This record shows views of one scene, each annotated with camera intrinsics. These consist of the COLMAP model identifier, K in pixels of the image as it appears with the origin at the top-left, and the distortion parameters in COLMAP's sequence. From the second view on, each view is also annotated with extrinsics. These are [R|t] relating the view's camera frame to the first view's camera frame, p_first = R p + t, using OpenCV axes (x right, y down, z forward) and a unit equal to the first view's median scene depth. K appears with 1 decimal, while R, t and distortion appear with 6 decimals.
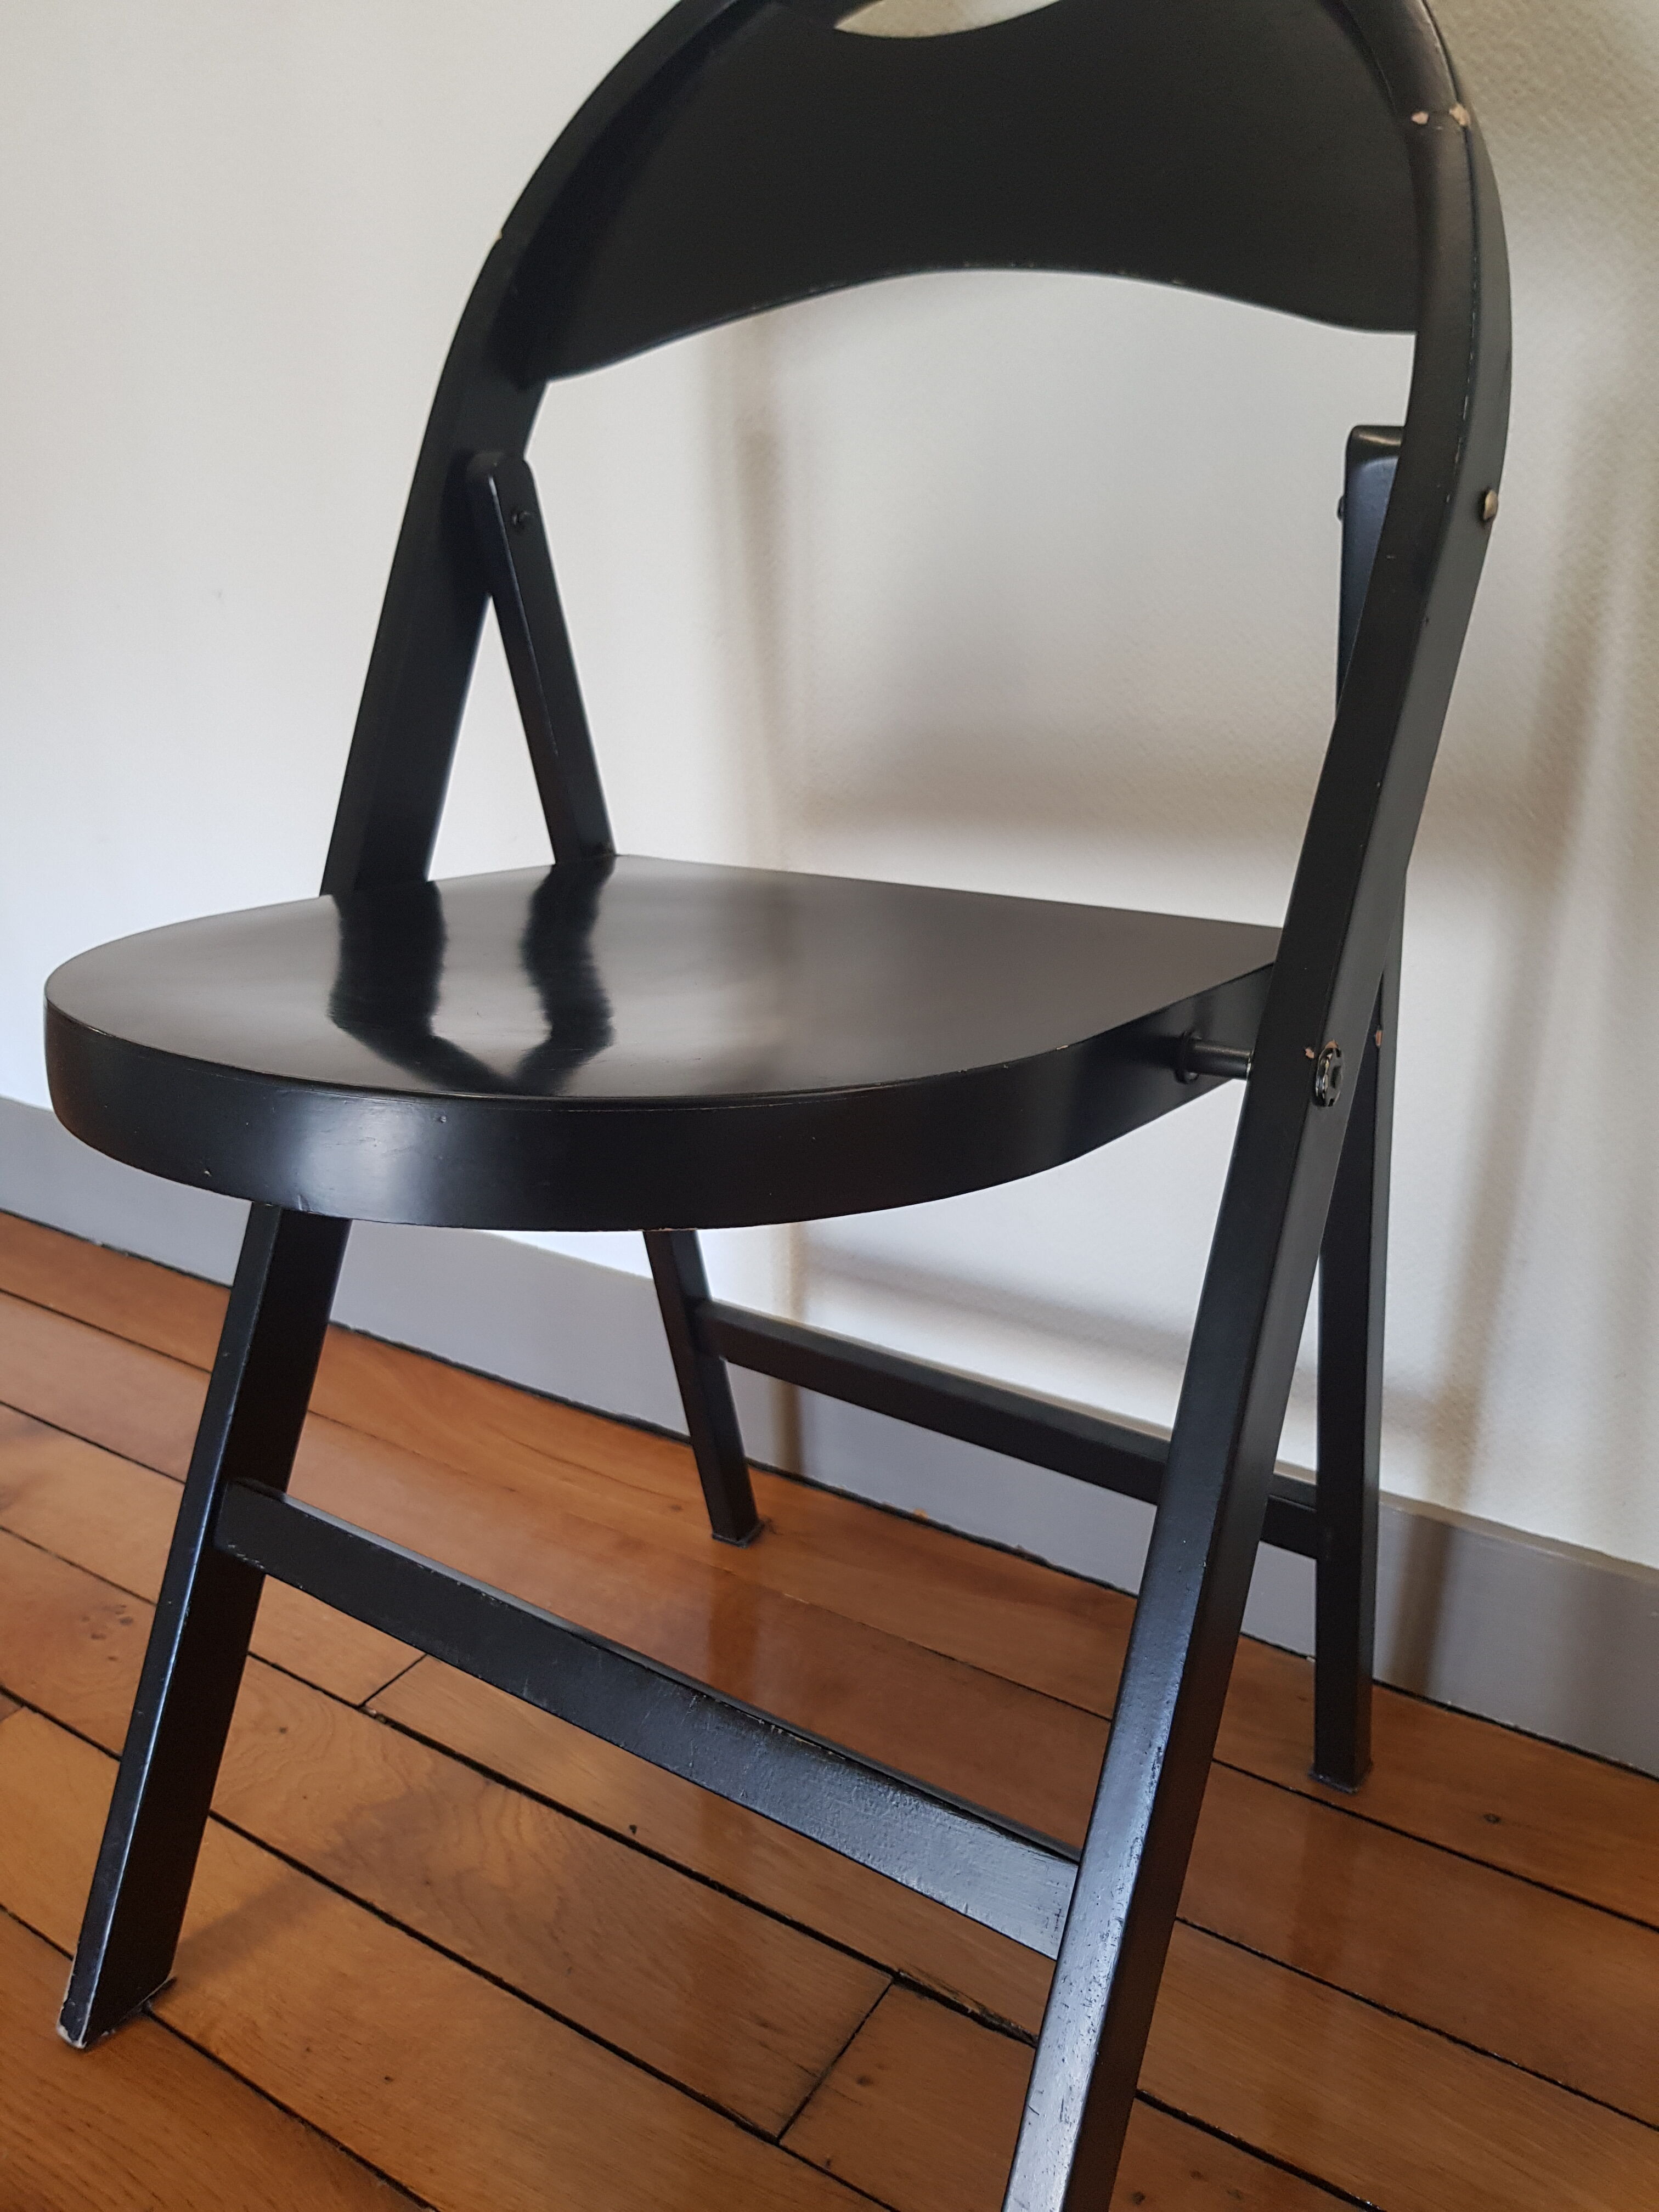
lens RADIAL K [[1815.1, 0, 816.2], [0, 1815.1, 1145.4], [0, 0, 1]] dist [-0.022094, 0.000250]
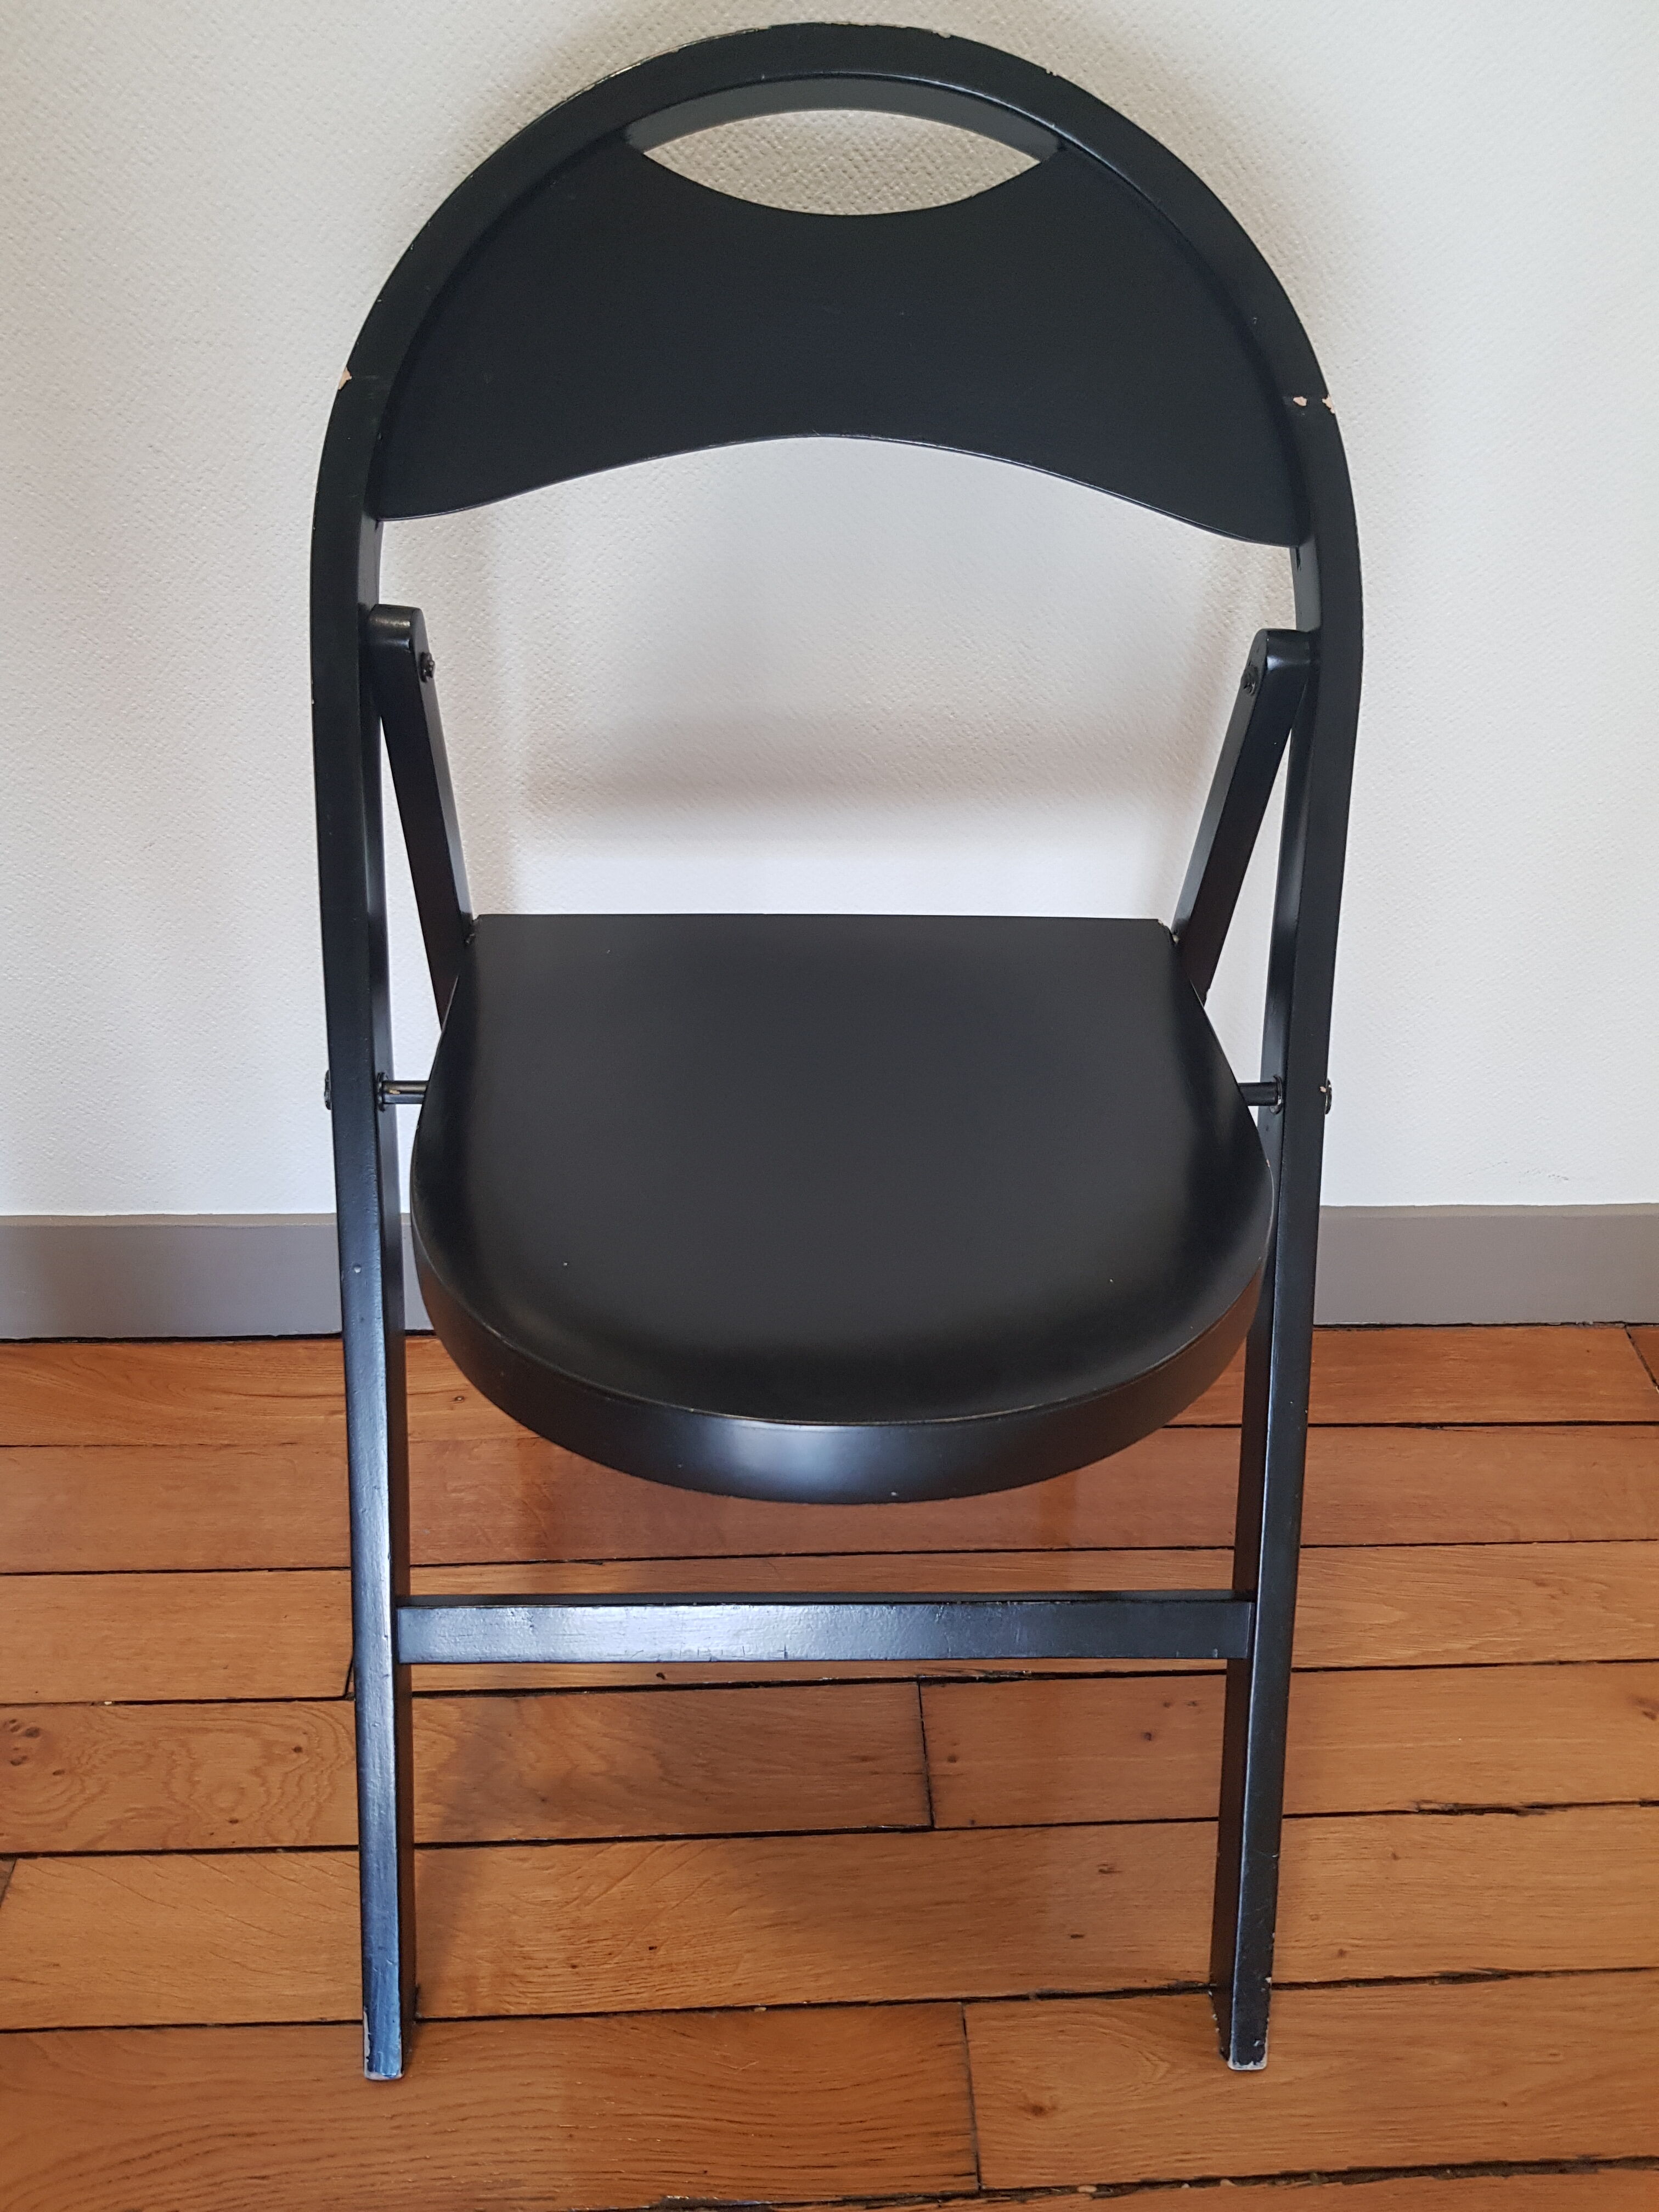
lens RADIAL K [[1771.3, 0, 896.8], [0, 1771.3, 1134.3], [0, 0, 1]] dist [0.034266, -0.077271]
pose [[0.786541, -0.324094, 0.525657, -0.535705], [0.155379, 0.927693, 0.339475, -0.383967], [-0.597671, -0.185335, 0.780026, 0.025643]]
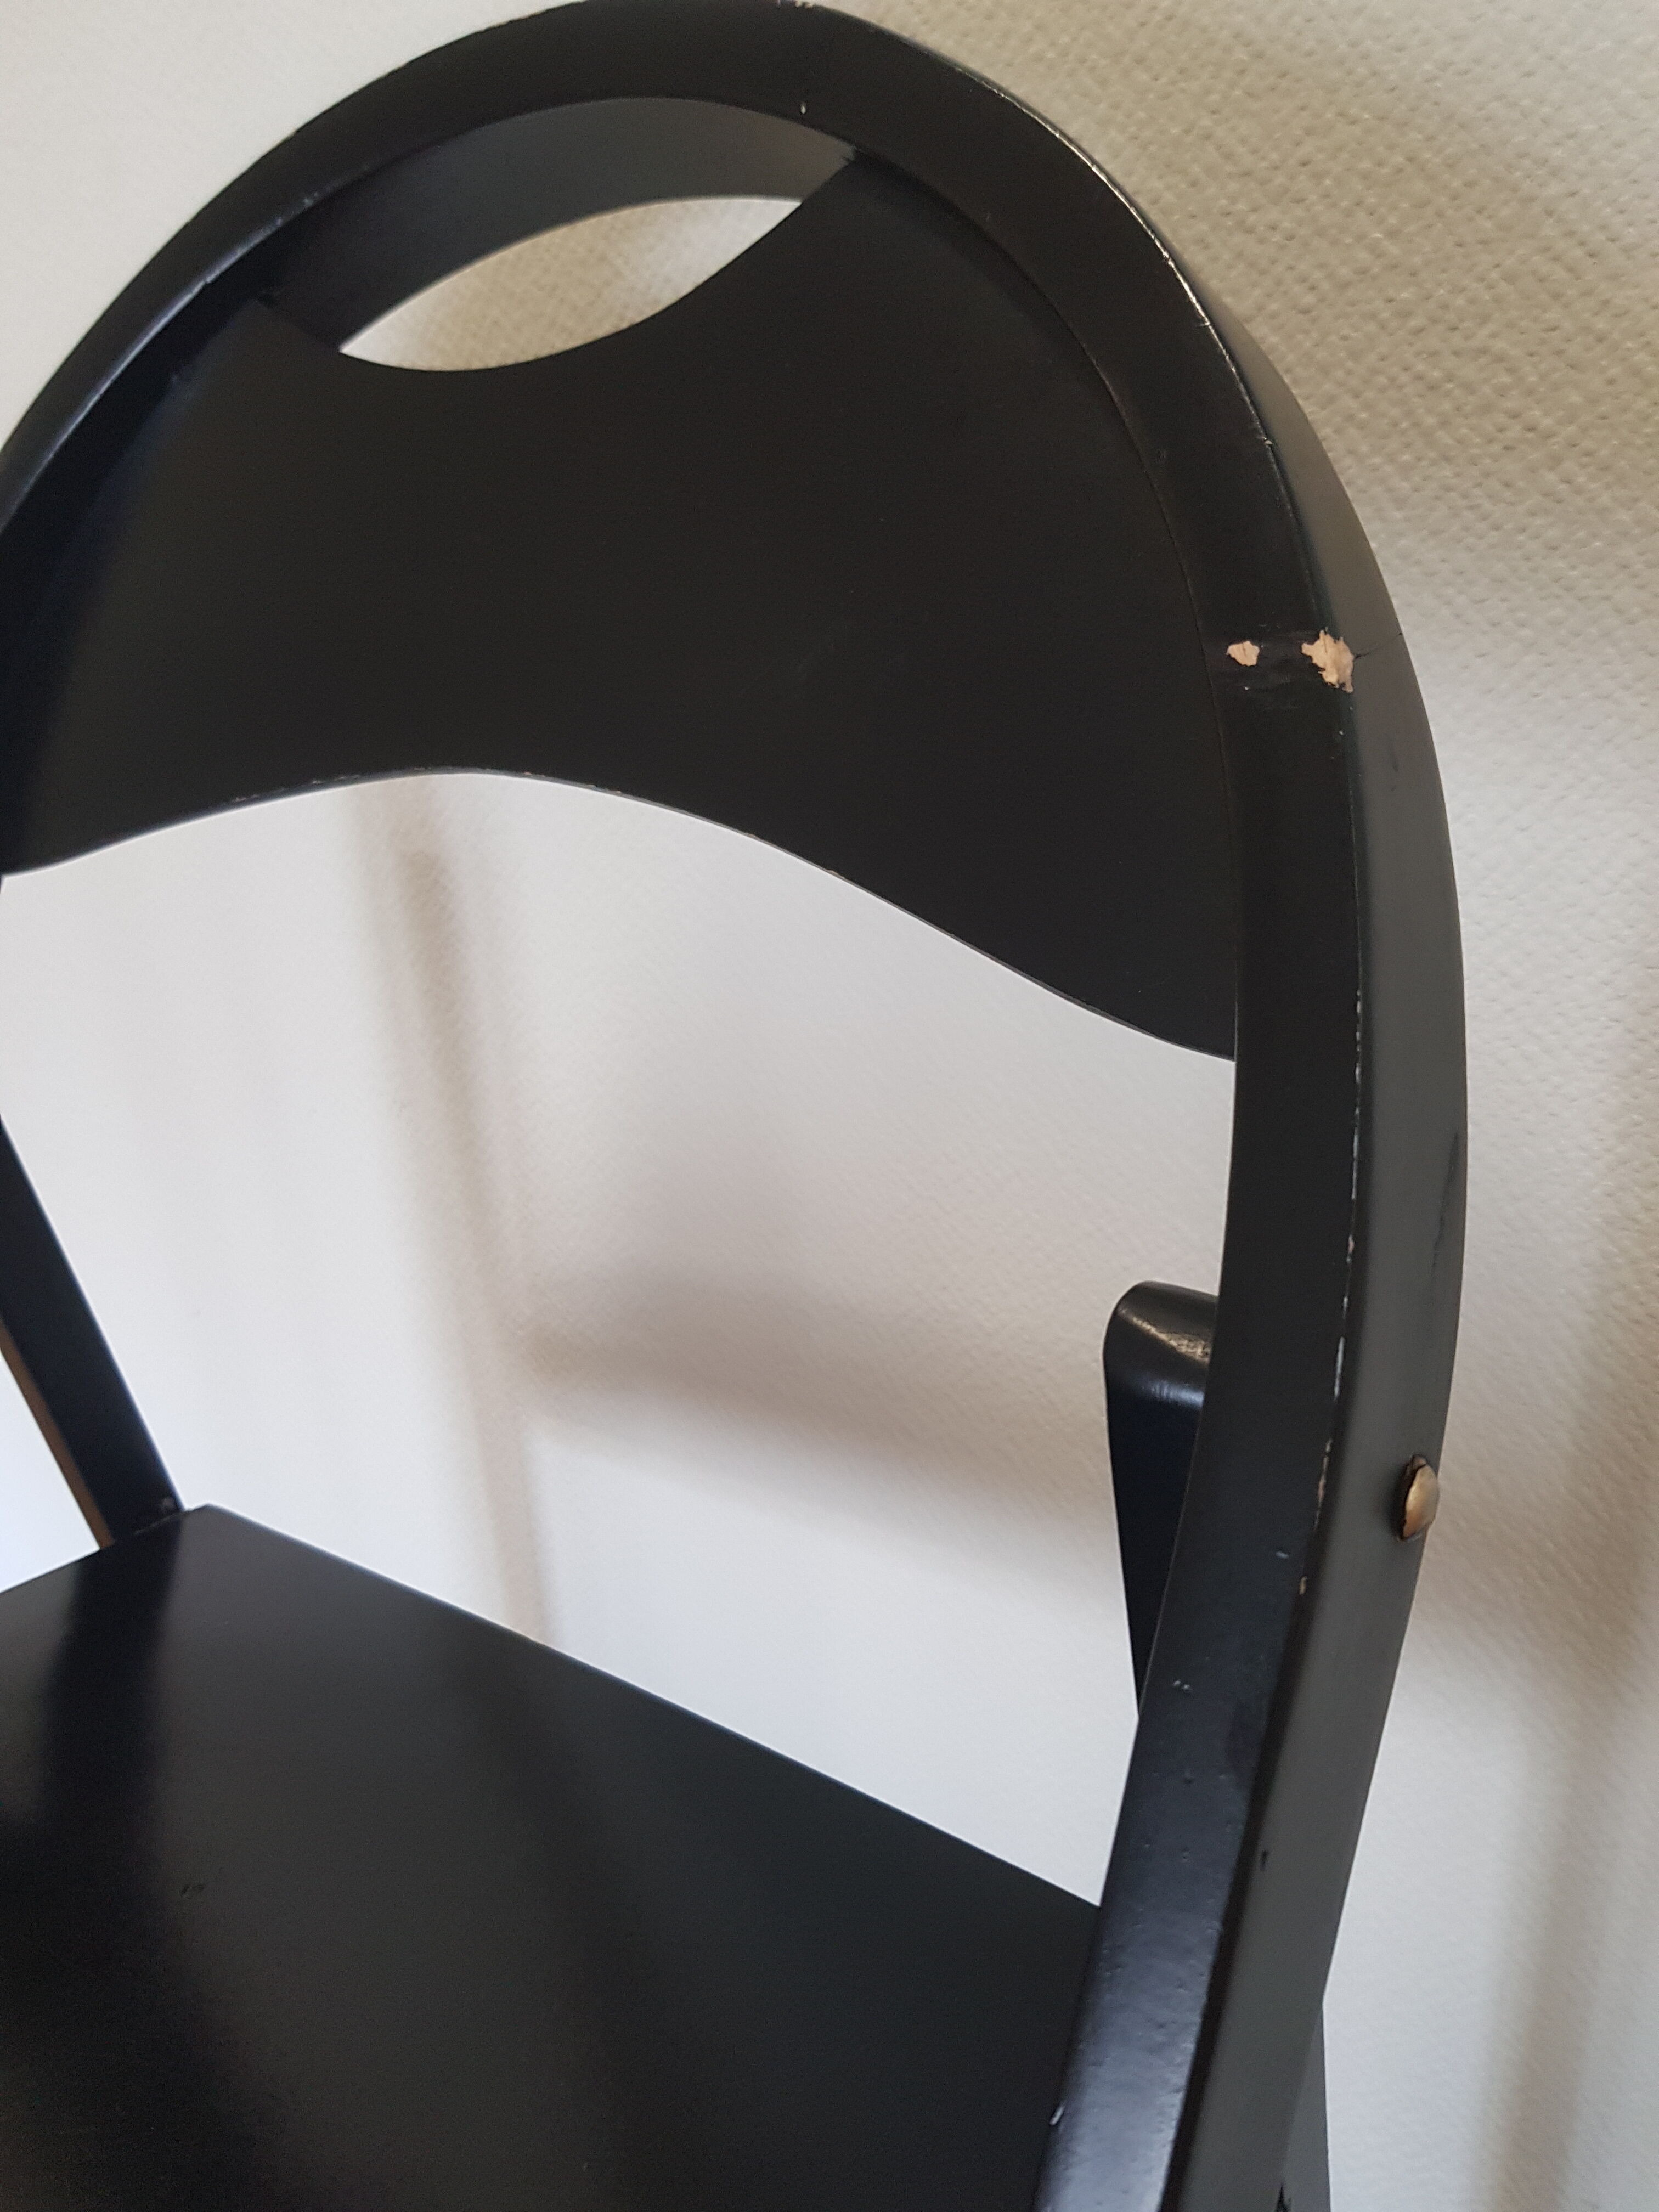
lens RADIAL K [[1804.1, 0, 829.5], [0, 1804.1, 1106.0], [0, 0, 1]] dist [0.028007, -0.072297]
pose [[0.998799, -0.019558, -0.044924, 0.170205], [0.017879, 0.999138, -0.037473, -0.301418], [0.045619, 0.036625, 0.998287, 0.367976]]
